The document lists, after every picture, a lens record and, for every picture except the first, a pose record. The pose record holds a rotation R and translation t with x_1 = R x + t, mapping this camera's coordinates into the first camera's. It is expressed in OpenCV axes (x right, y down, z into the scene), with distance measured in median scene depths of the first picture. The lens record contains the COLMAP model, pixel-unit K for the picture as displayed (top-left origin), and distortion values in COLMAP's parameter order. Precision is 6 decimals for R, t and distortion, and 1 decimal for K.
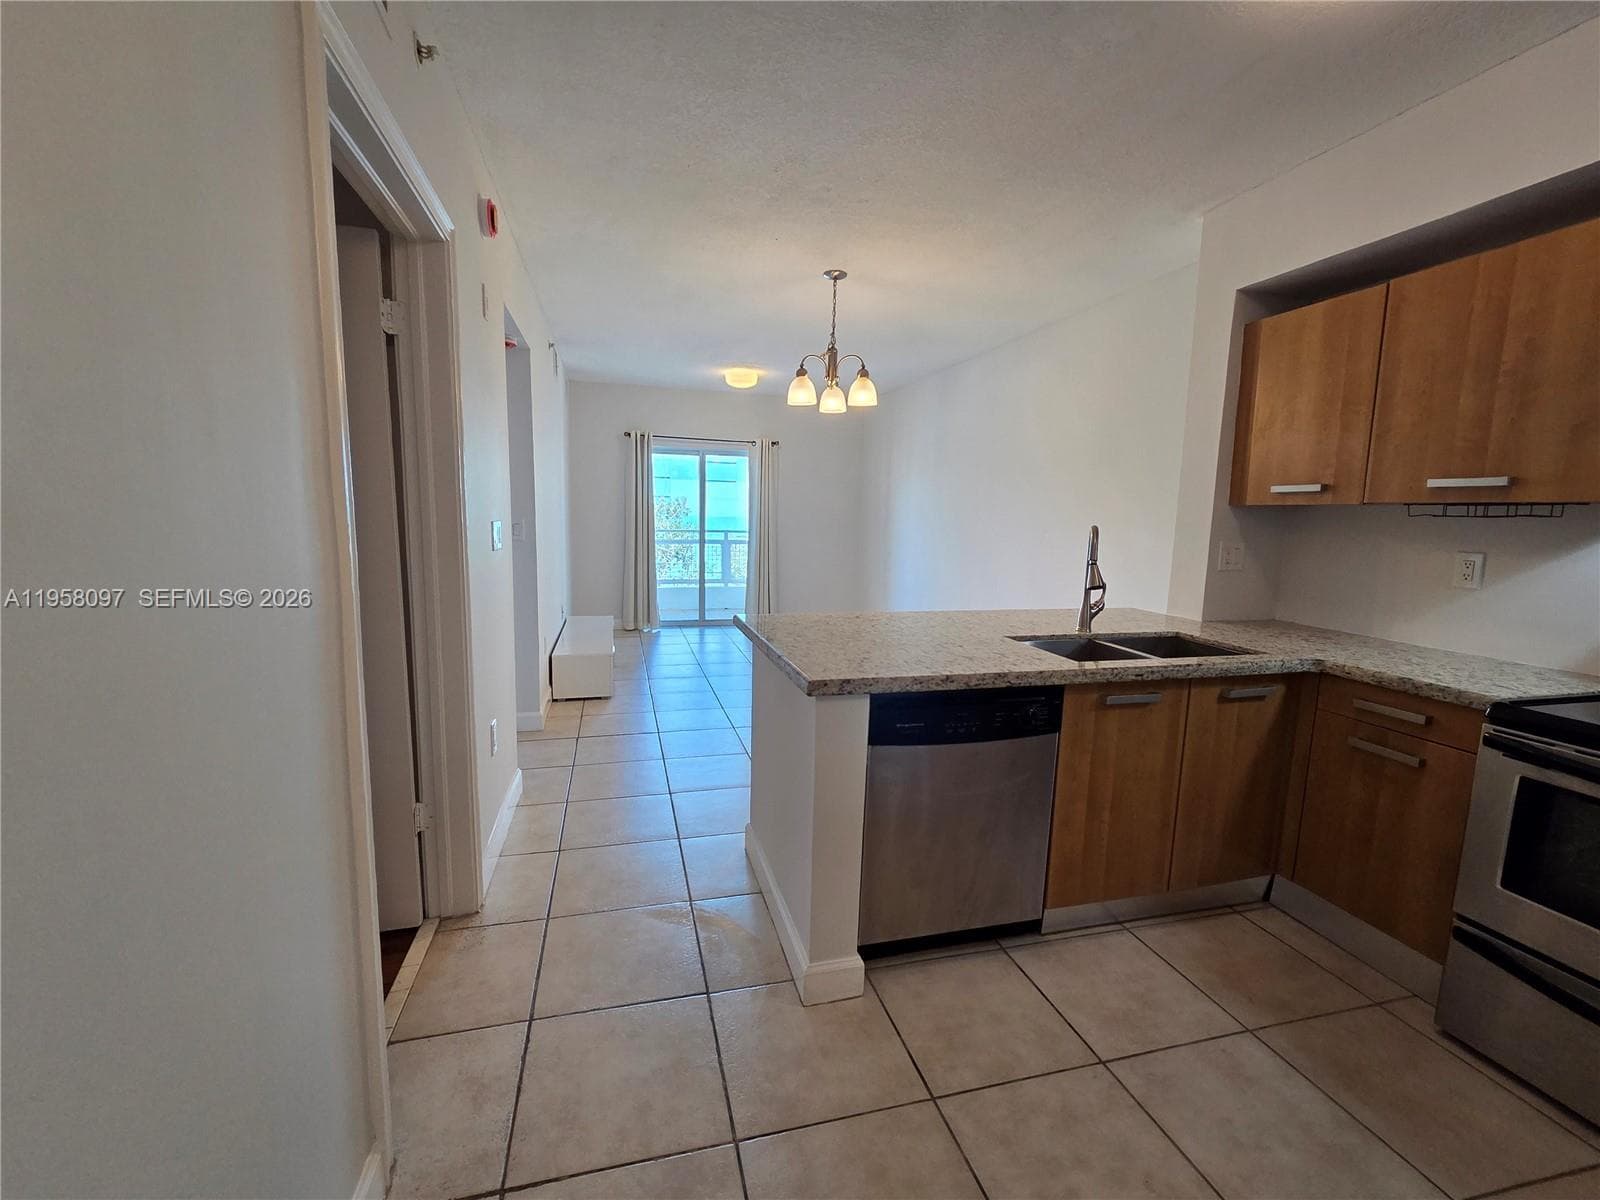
lens RADIAL K [[676.7, 0, 803.1], [0, 676.7, 597.8], [0, 0, 1]] dist [0.010139, 0.000232]
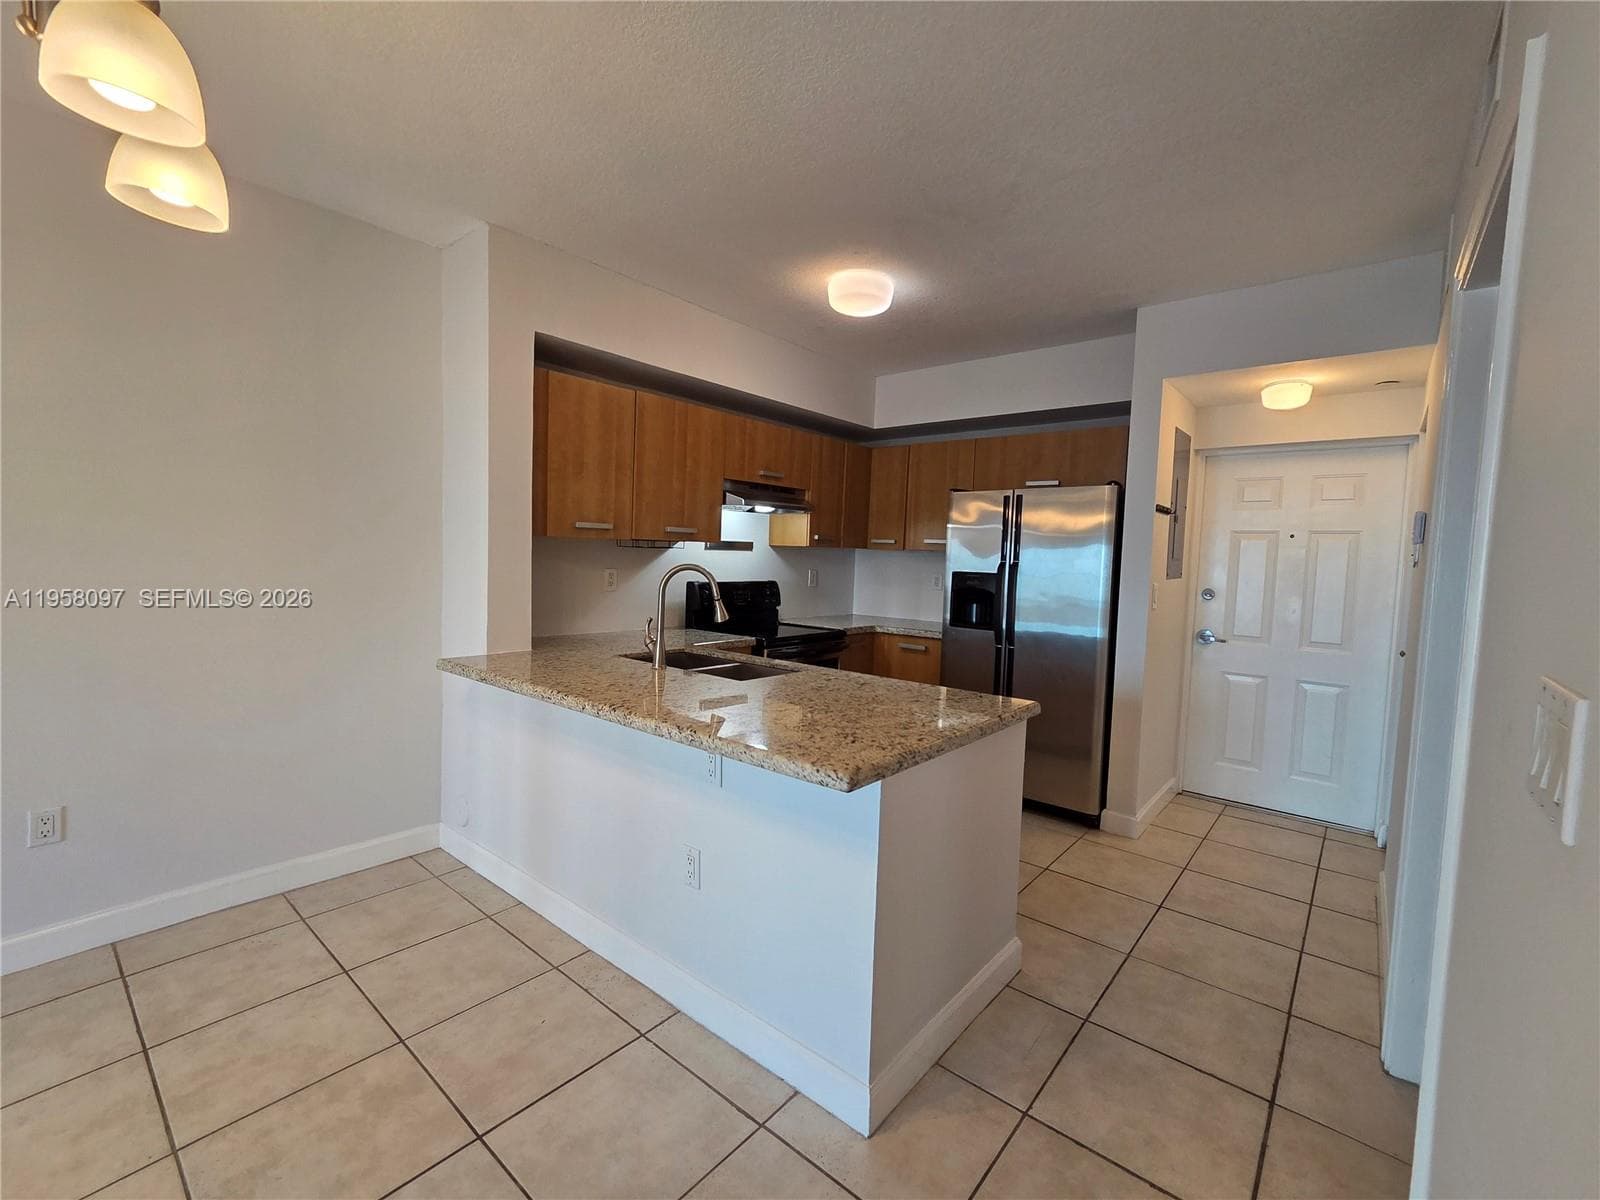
lens RADIAL K [[676.7, 0, 803.1], [0, 676.7, 597.8], [0, 0, 1]] dist [0.010139, 0.000232]
pose [[-0.570848, -0.094181, 0.815636, -0.357889], [0.059390, 0.986061, 0.155426, -0.137894], [-0.818905, 0.137166, -0.557298, 0.960706]]
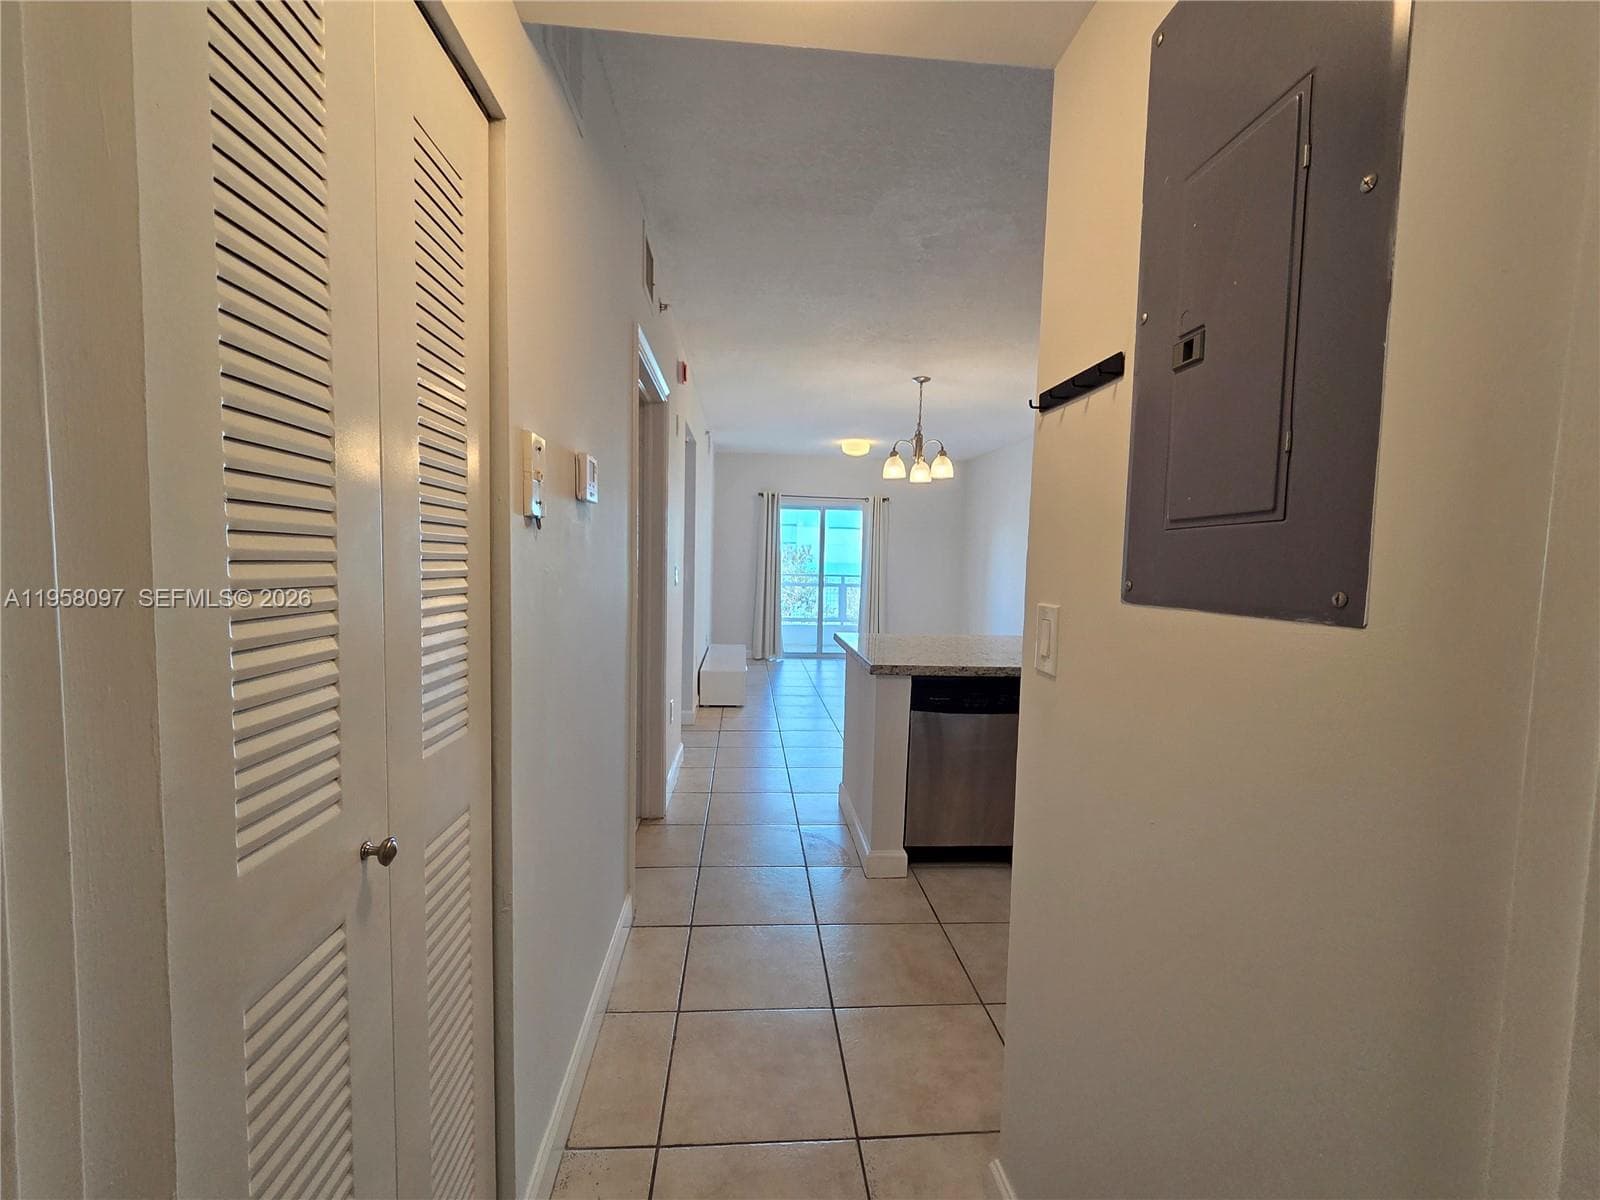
lens RADIAL K [[676.7, 0, 803.1], [0, 676.7, 597.8], [0, 0, 1]] dist [0.010139, 0.000232]
pose [[0.983367, 0.011975, -0.181234, 0.065323], [-0.024146, 0.997587, -0.065097, 0.033376], [0.180017, 0.068391, 0.981283, -0.293316]]
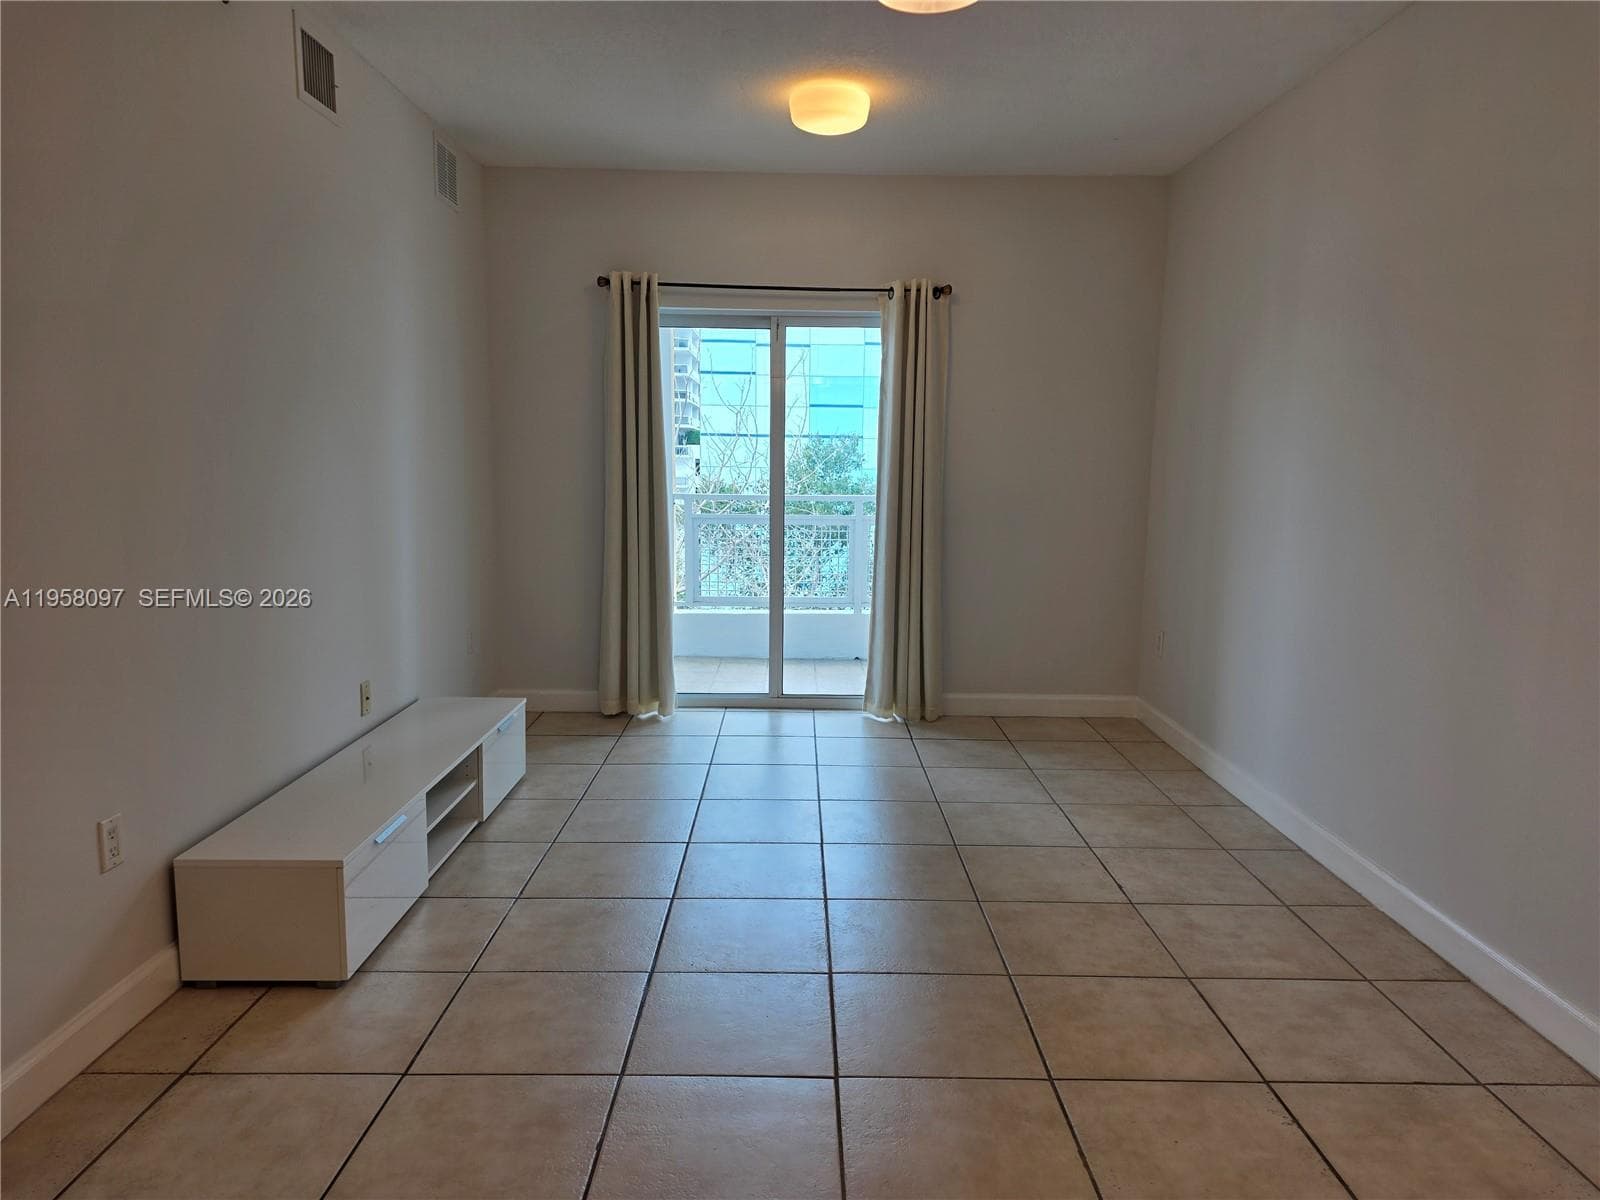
lens RADIAL K [[1087.2, 0, 795.9], [0, 1087.2, 597.1], [0, 0, 1]] dist [0.069040, 0.021731]
pose [[0.965919, 0.022559, -0.257858, 0.109898], [-0.023144, 0.999732, 0.000768, -0.073855], [0.257806, 0.005226, 0.966183, 0.672183]]
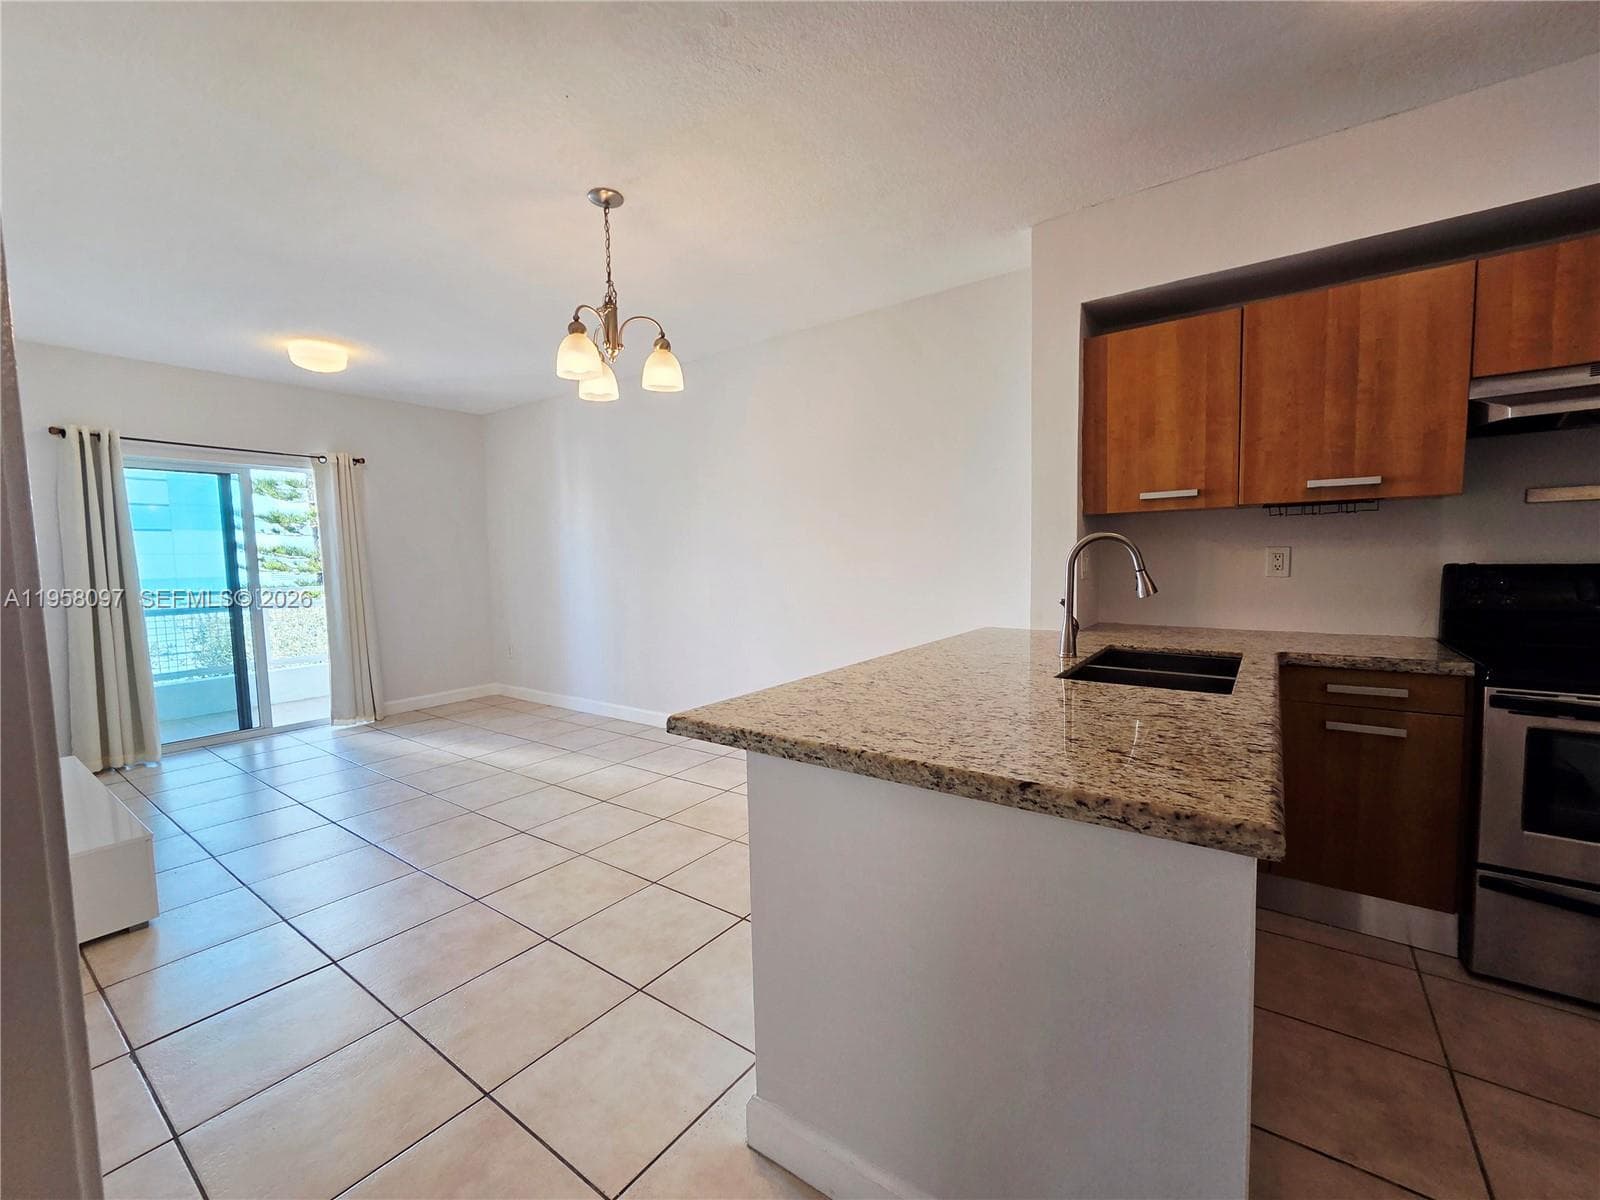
lens RADIAL K [[656.5, 0, 804.0], [0, 656.5, 600.7], [0, 0, 1]] dist [0.003061, 0.000359]
pose [[0.782223, -0.081702, 0.617618, -0.245409], [0.118200, 0.992820, -0.018366, -0.031559], [-0.611683, 0.087368, 0.786264, 0.386024]]
